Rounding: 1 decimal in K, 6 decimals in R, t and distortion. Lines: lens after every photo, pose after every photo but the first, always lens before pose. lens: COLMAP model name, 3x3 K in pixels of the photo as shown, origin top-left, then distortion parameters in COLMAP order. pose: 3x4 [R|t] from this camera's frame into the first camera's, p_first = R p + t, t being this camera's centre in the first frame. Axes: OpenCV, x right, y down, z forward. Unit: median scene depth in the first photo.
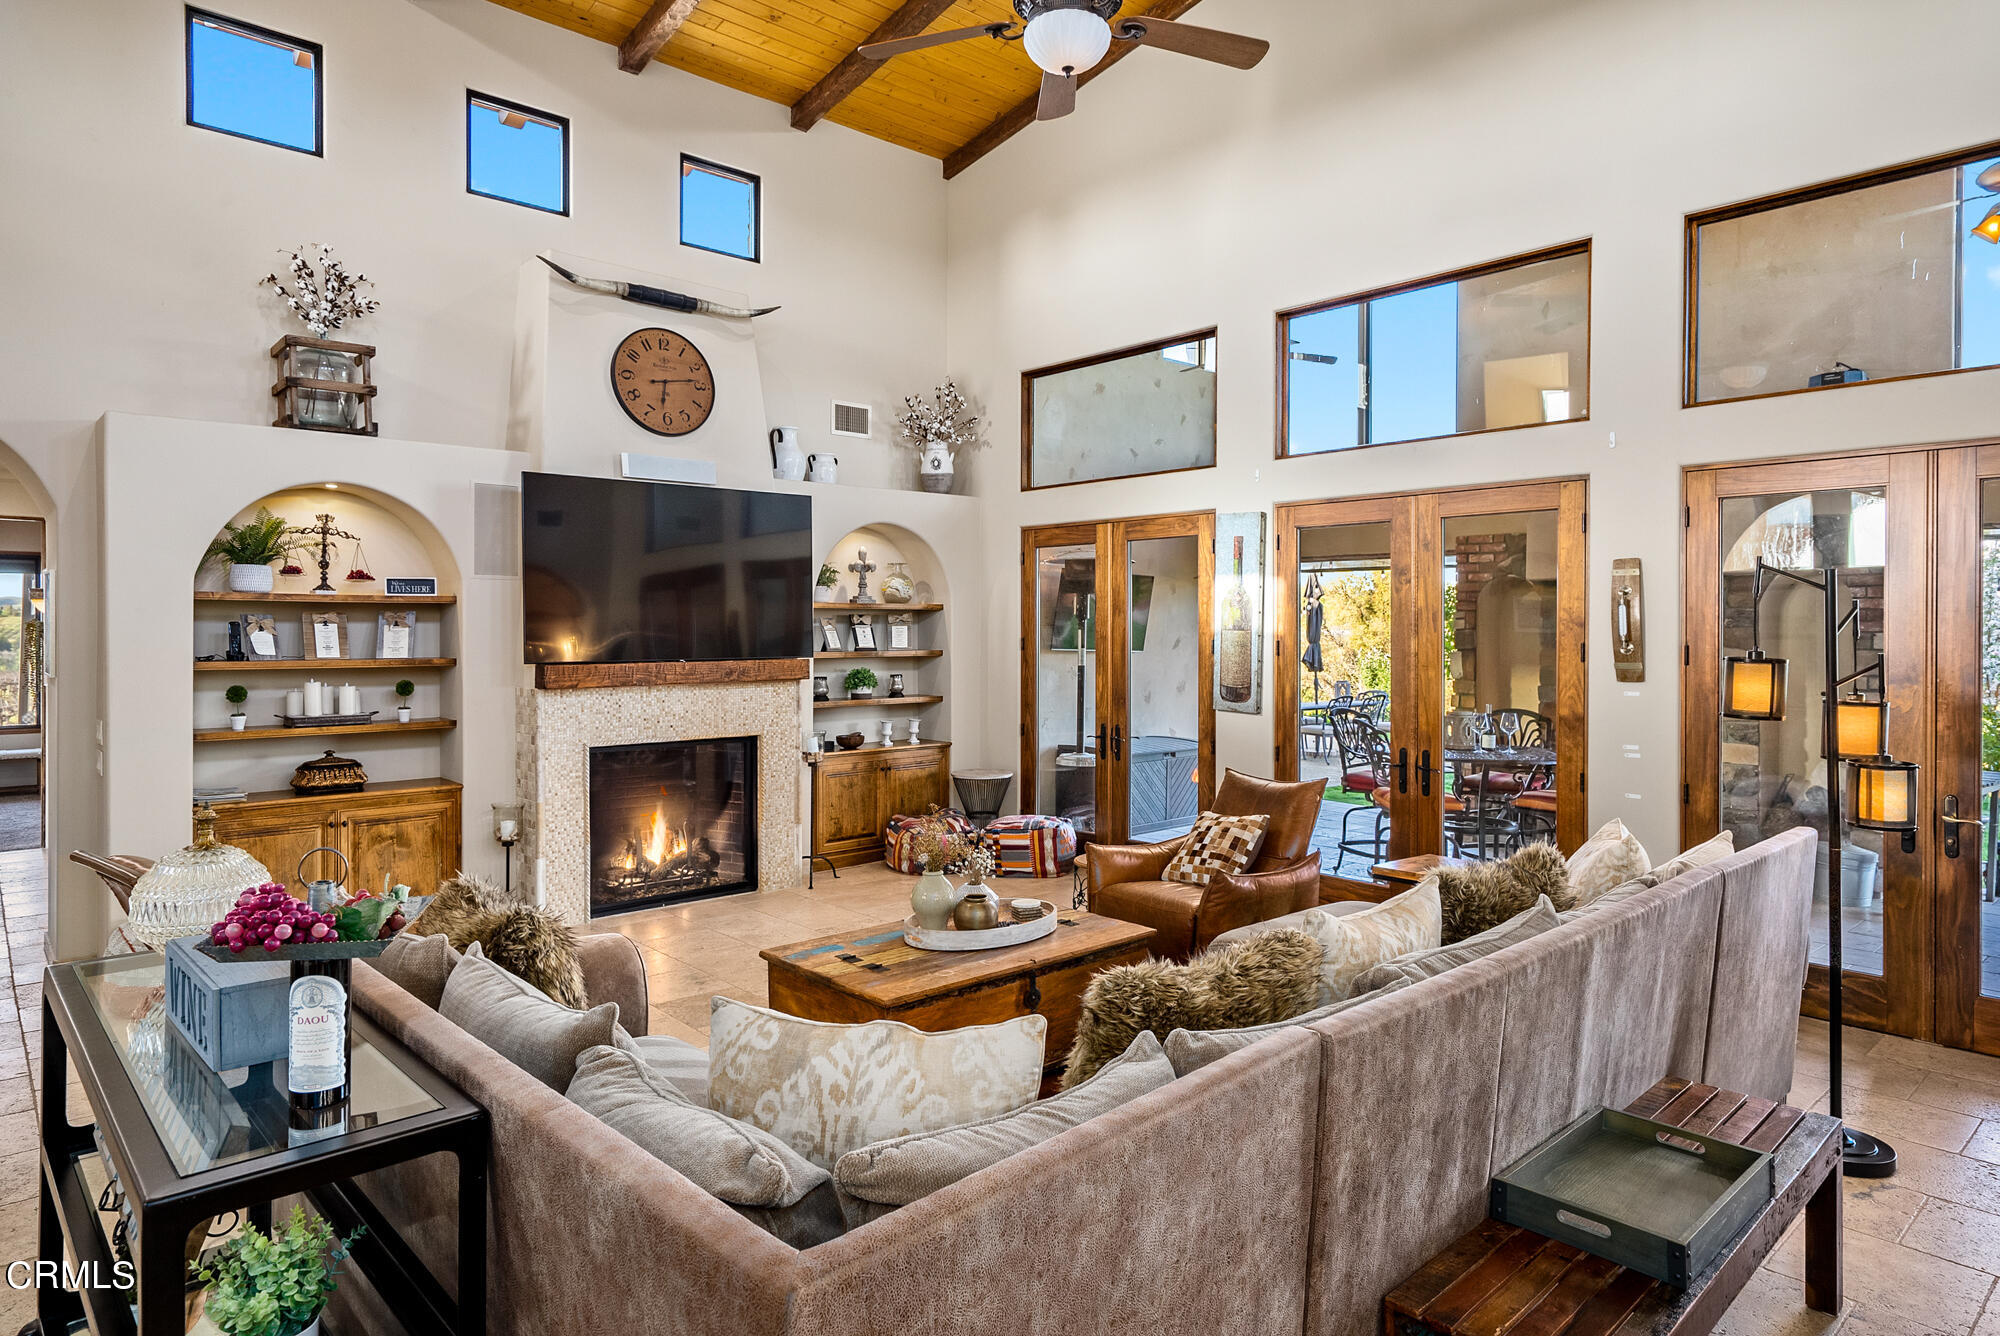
lens RADIAL K [[1175.6, 0, 994.0], [0, 1175.6, 631.3], [0, 0, 1]] dist [0.001646, 0.001737]
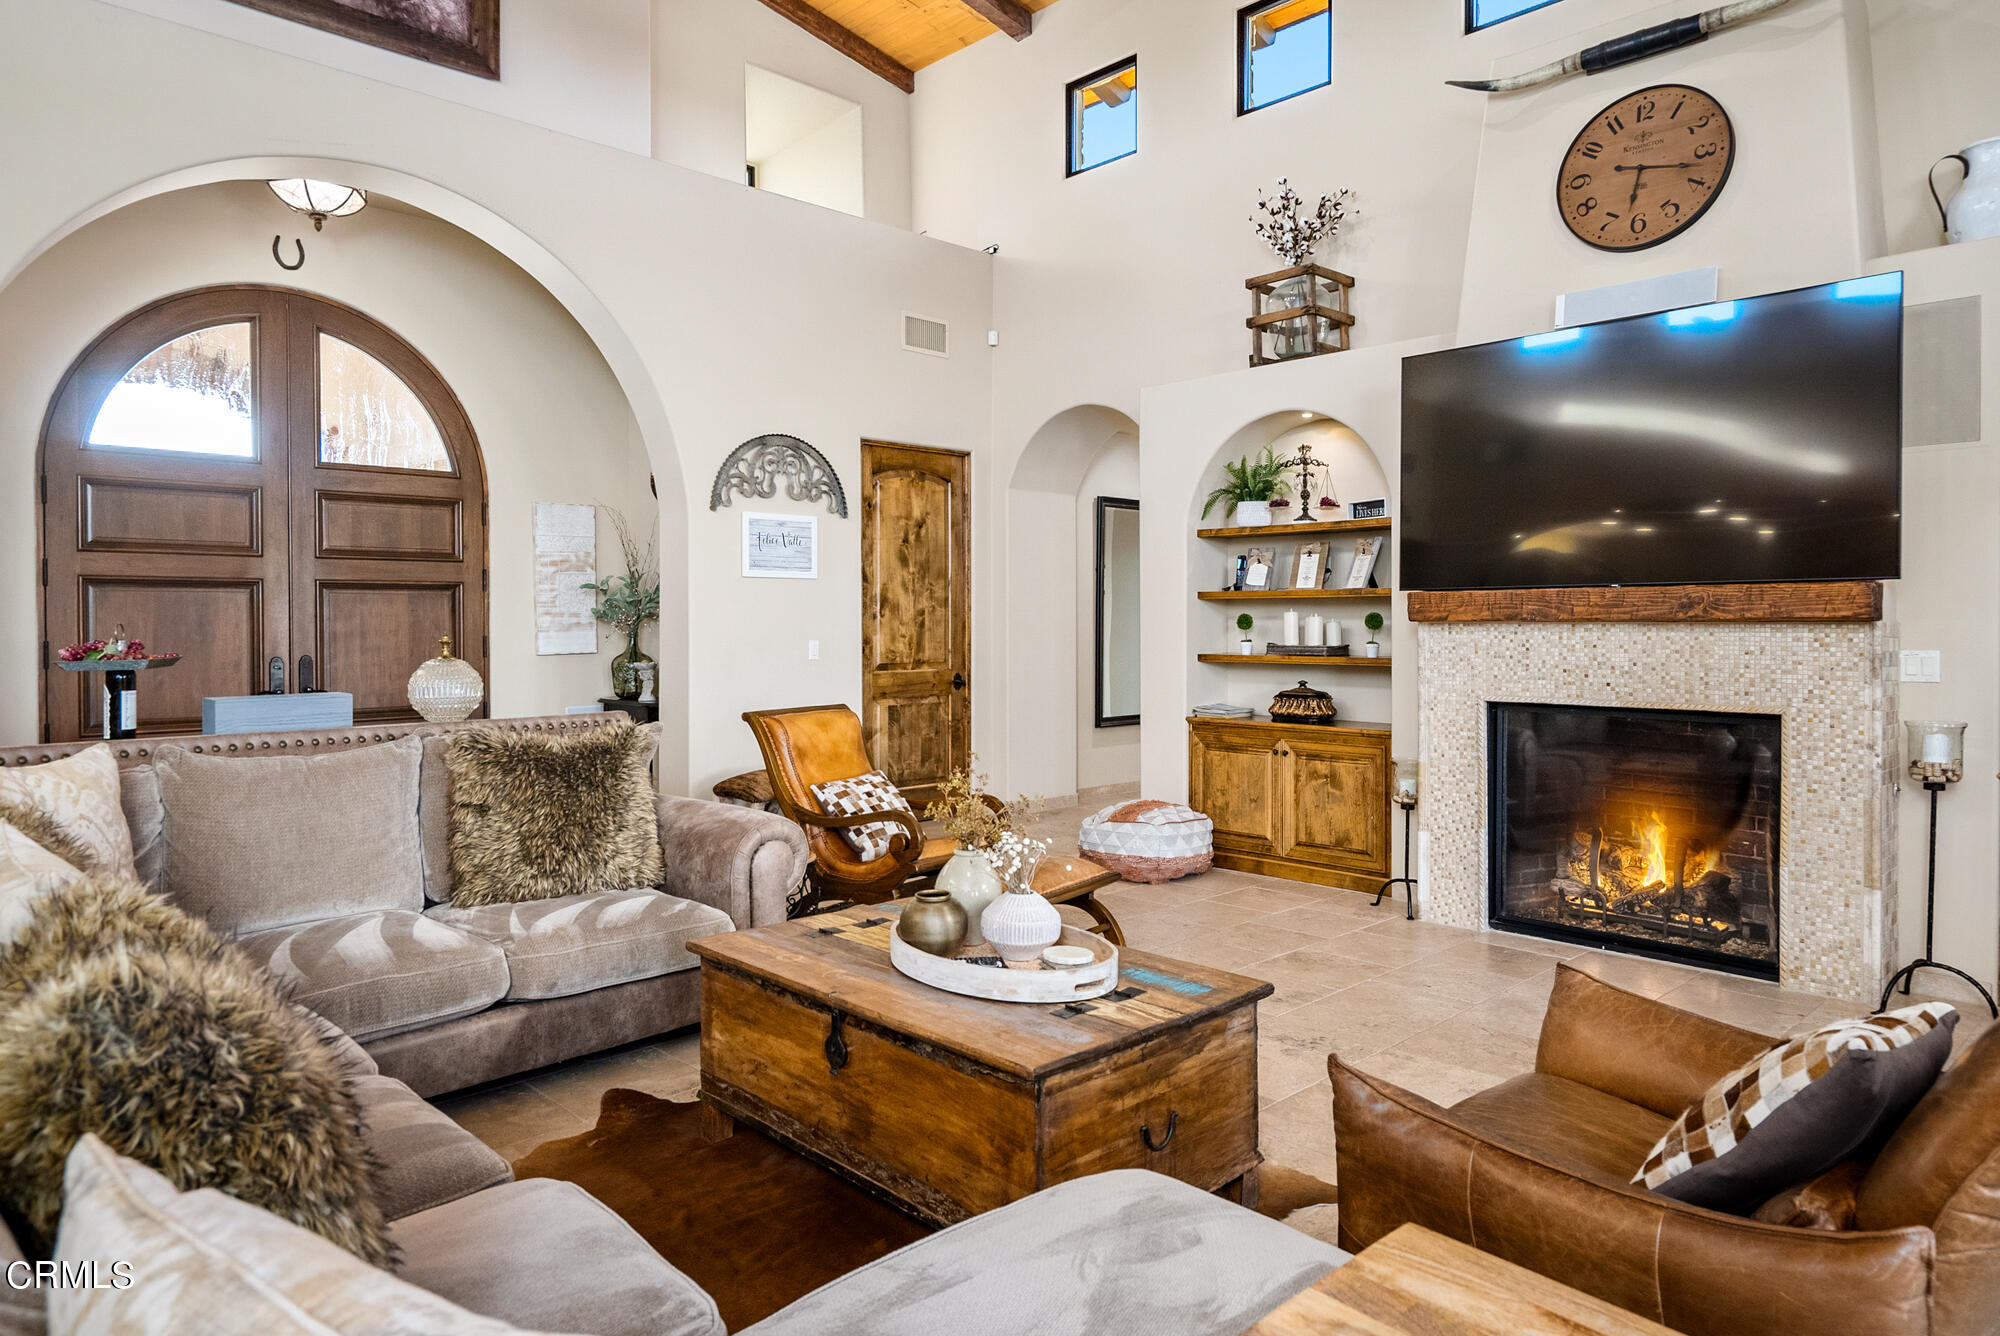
lens RADIAL K [[1245.4, 0, 1024.5], [0, 1245.4, 633.9], [0, 0, 1]] dist [-0.002298, -0.000659]
pose [[0.022990, 0.007941, -0.999704, 0.481078], [-0.003043, 0.999964, 0.007873, 0.053536], [0.999731, 0.002861, 0.023013, 0.732227]]
